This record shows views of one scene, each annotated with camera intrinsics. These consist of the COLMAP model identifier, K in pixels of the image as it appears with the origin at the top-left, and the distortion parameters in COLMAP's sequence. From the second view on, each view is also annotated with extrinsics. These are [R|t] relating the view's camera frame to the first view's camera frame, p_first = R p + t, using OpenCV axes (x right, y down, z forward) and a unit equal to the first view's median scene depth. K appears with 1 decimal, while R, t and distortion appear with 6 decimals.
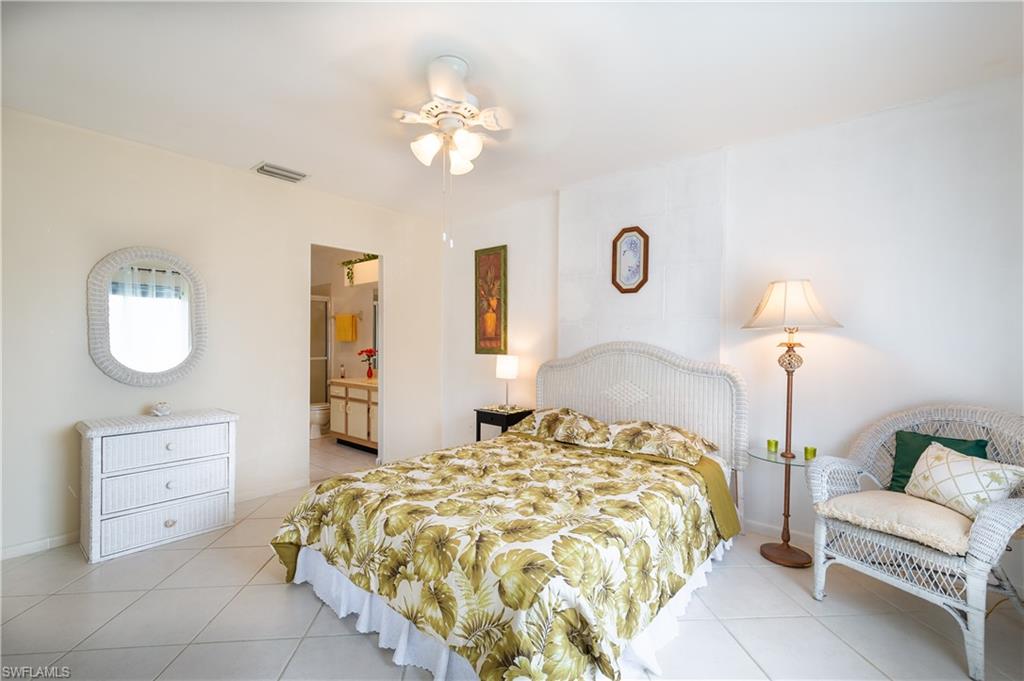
lens RADIAL K [[460.6, 0, 512.0], [0, 460.6, 340.5], [0, 0, 1]] dist [-0.000767, -0.000227]
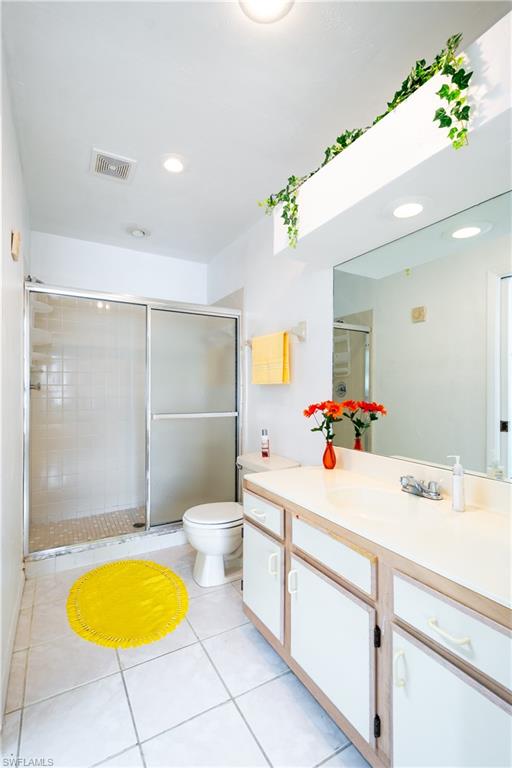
lens RADIAL K [[358.0, 0, 256.0], [0, 358.0, 384.0], [0, 0, 1]] dist [-0.001440, -0.000156]
pose [[0.942890, -0.005997, -0.333050, -0.277709], [0.001786, 0.999915, -0.012949, 0.007063], [0.333099, 0.011614, 0.942820, 0.704474]]
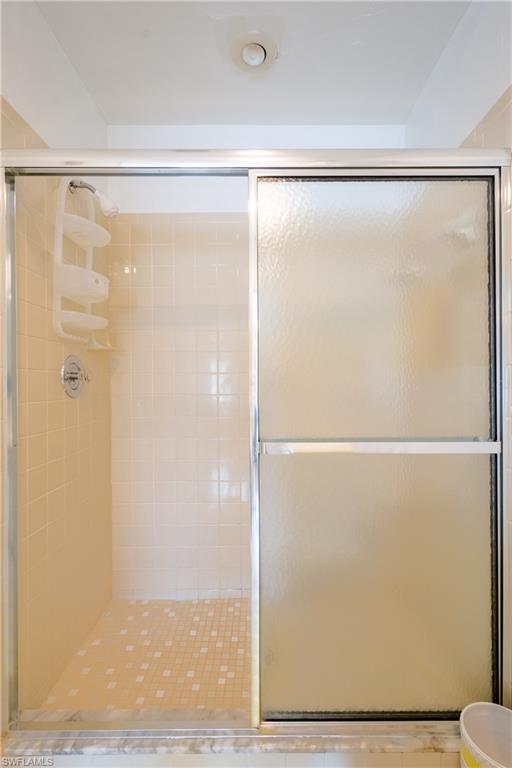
lens RADIAL K [[345.4, 0, 256.0], [0, 345.4, 384.0], [0, 0, 1]] dist [-0.000767, -0.000227]
pose [[0.651376, -0.026091, -0.758307, -0.437611], [0.007218, 0.999576, -0.028192, 0.015400], [0.758721, 0.012890, 0.651288, 1.003645]]
